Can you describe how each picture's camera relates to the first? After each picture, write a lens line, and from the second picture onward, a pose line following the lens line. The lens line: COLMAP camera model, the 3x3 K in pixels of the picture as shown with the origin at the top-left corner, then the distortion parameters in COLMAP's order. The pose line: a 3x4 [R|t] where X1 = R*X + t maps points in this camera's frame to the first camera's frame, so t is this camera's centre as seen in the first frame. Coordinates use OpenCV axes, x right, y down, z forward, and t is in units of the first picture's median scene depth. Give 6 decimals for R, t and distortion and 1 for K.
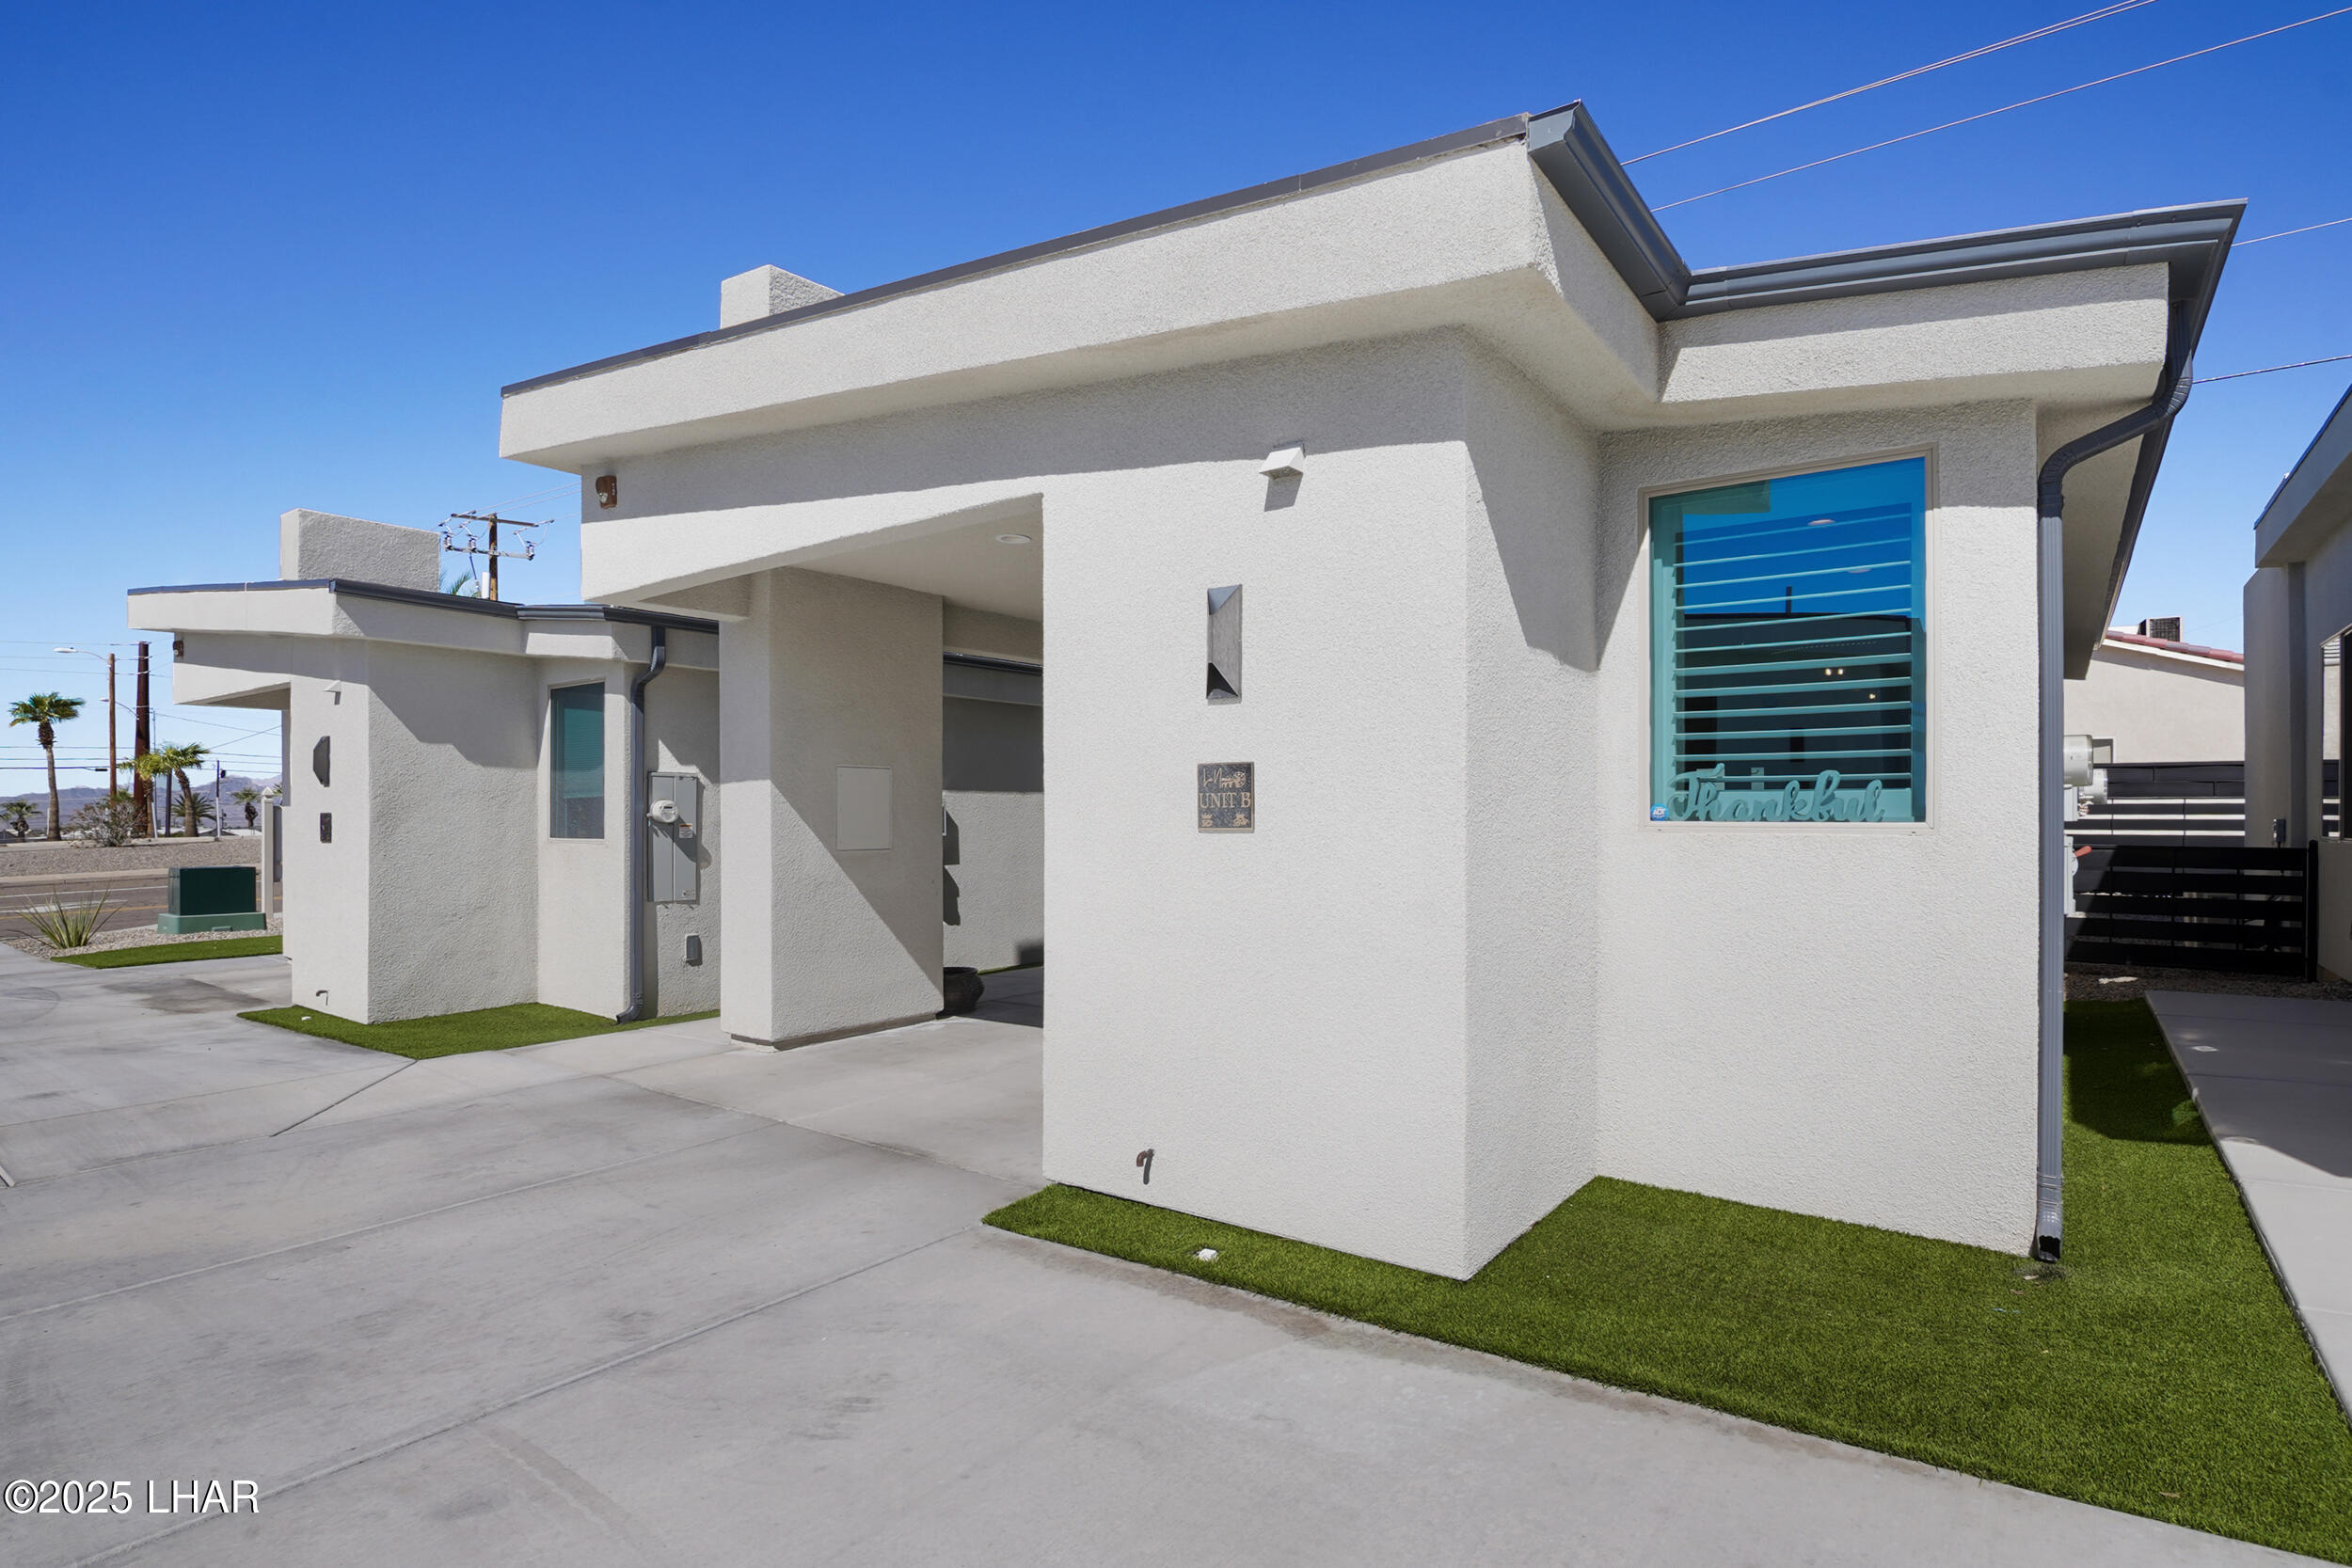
lens RADIAL K [[1173.8, 0, 1176.0], [0, 1173.8, 784.0], [0, 0, 1]] dist [-0.022997, -0.001167]
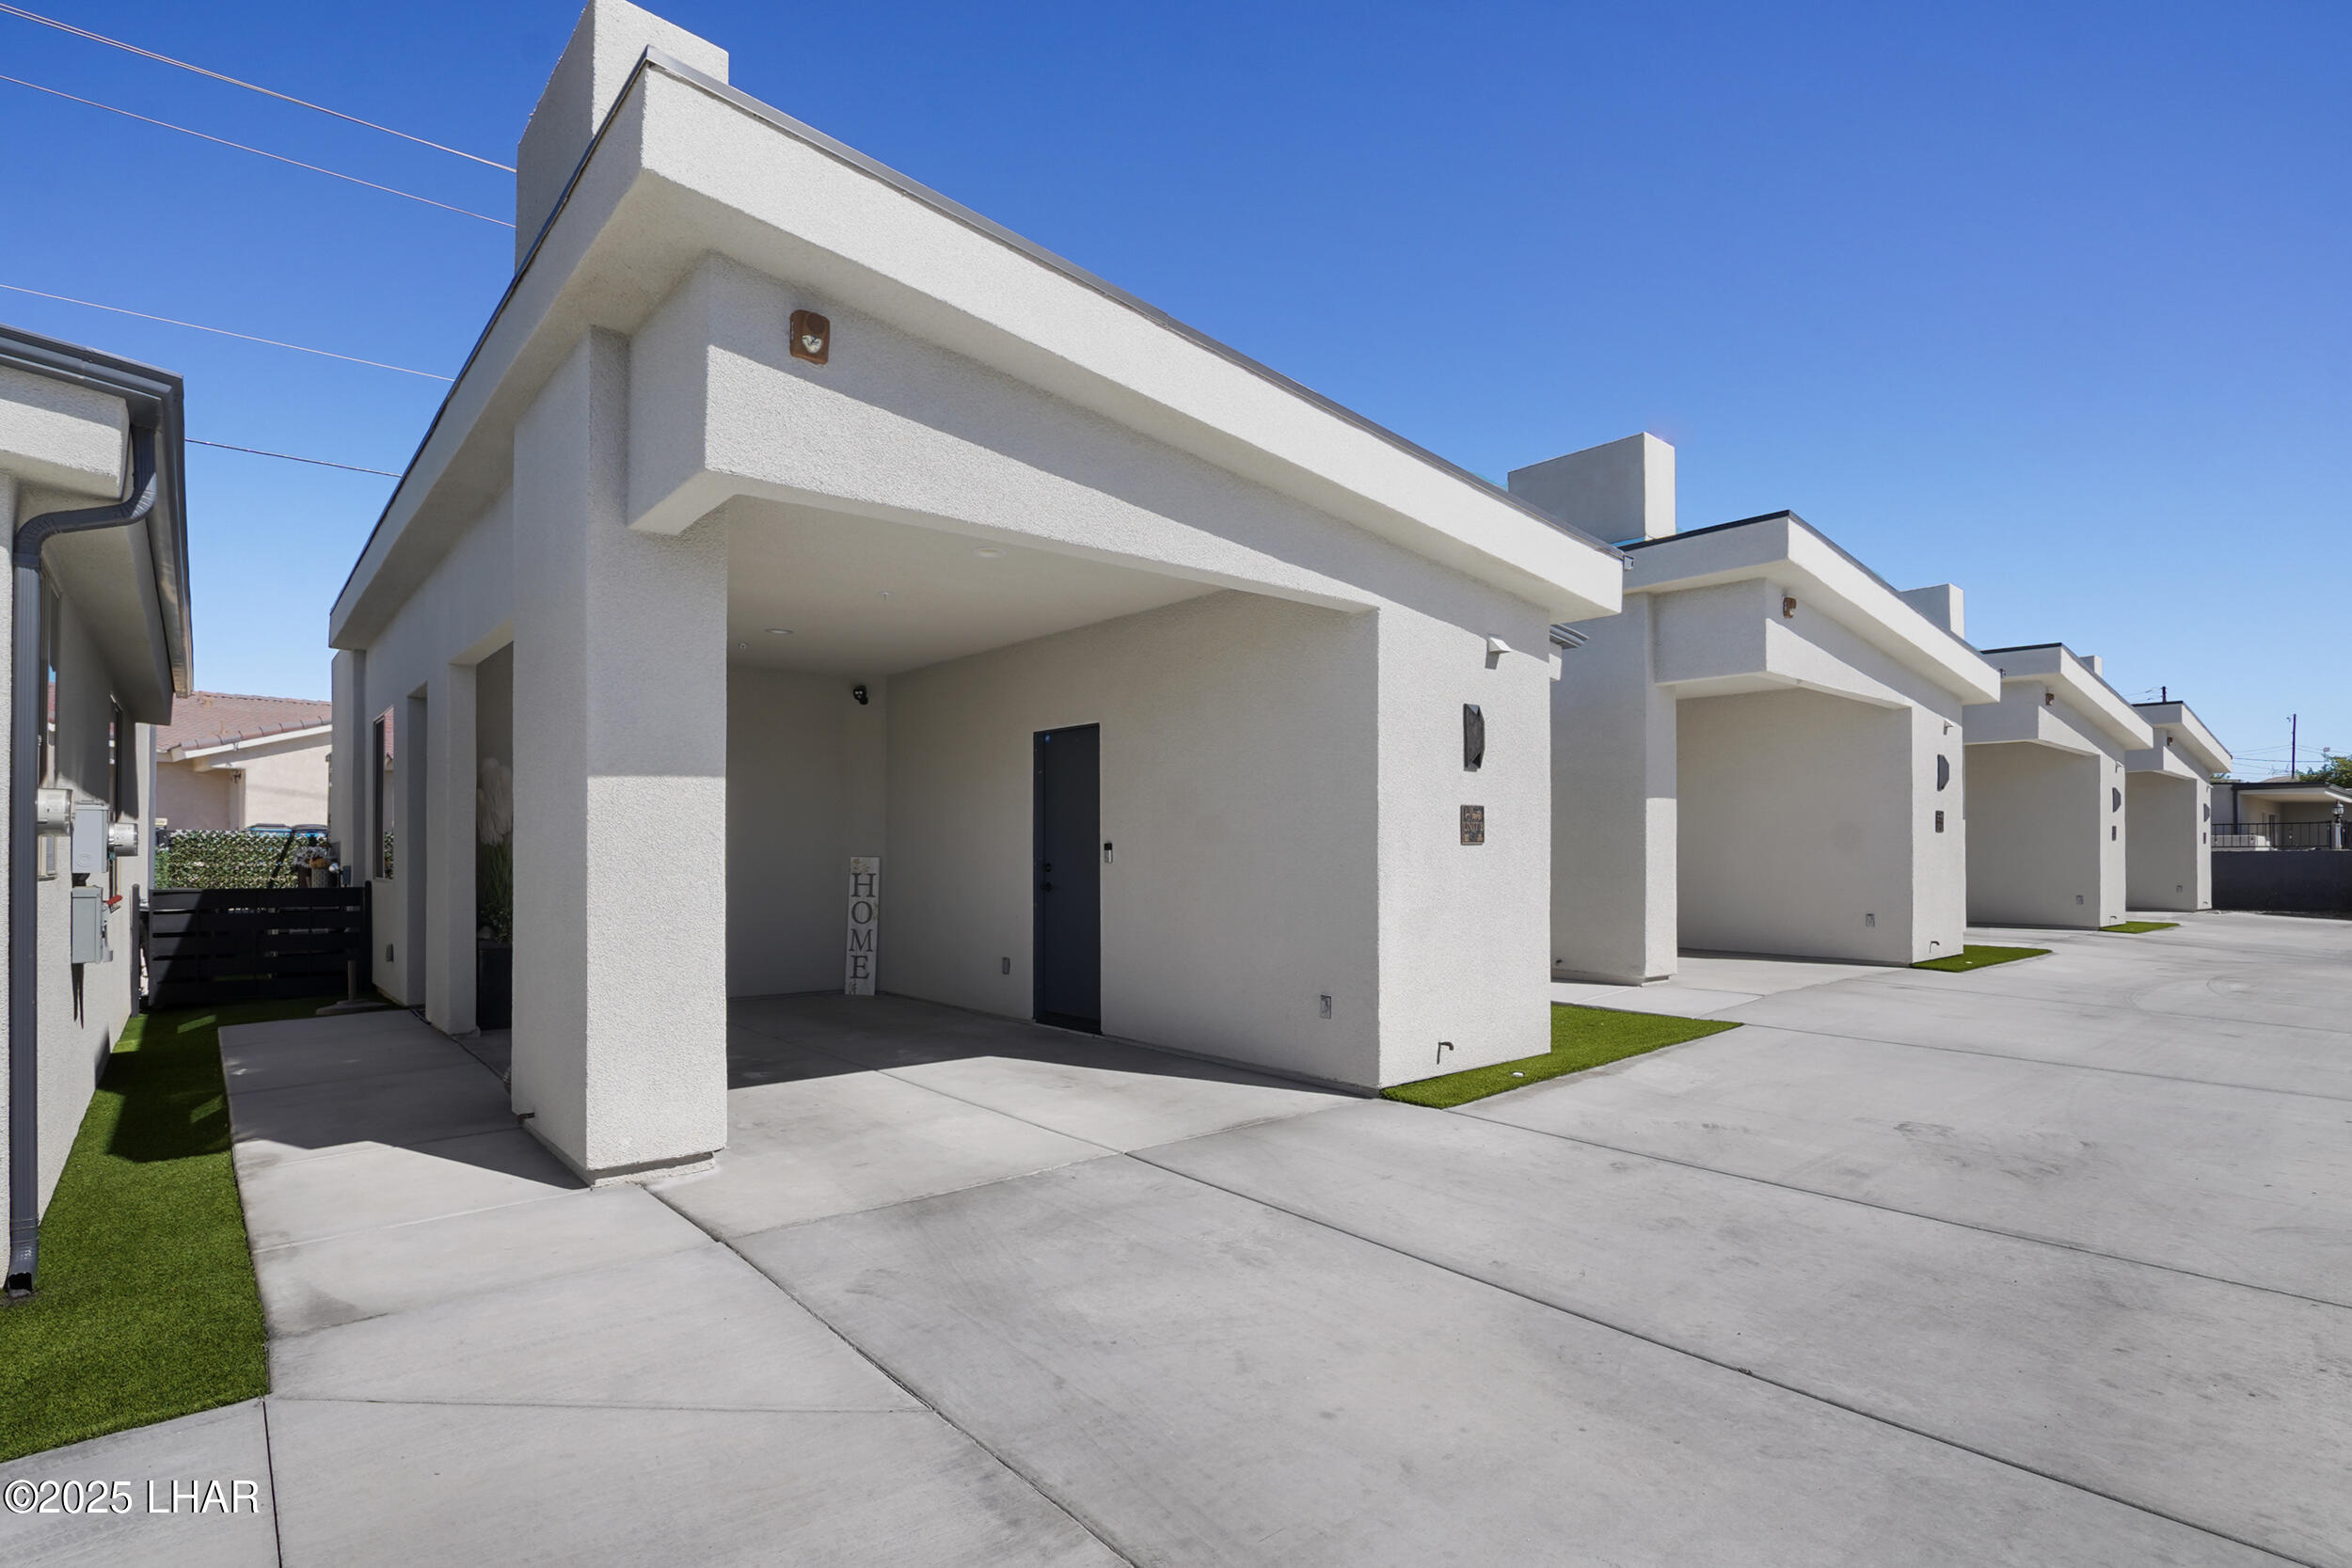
lens RADIAL K [[1160.7, 0, 1164.6], [0, 1160.7, 804.8], [0, 0, 1]] dist [-0.024386, 0.000363]
pose [[0.229861, 0.037571, 0.972498, -1.746392], [-0.027729, 0.999102, -0.032044, 0.049488], [-0.972828, -0.019601, 0.230697, 1.048187]]
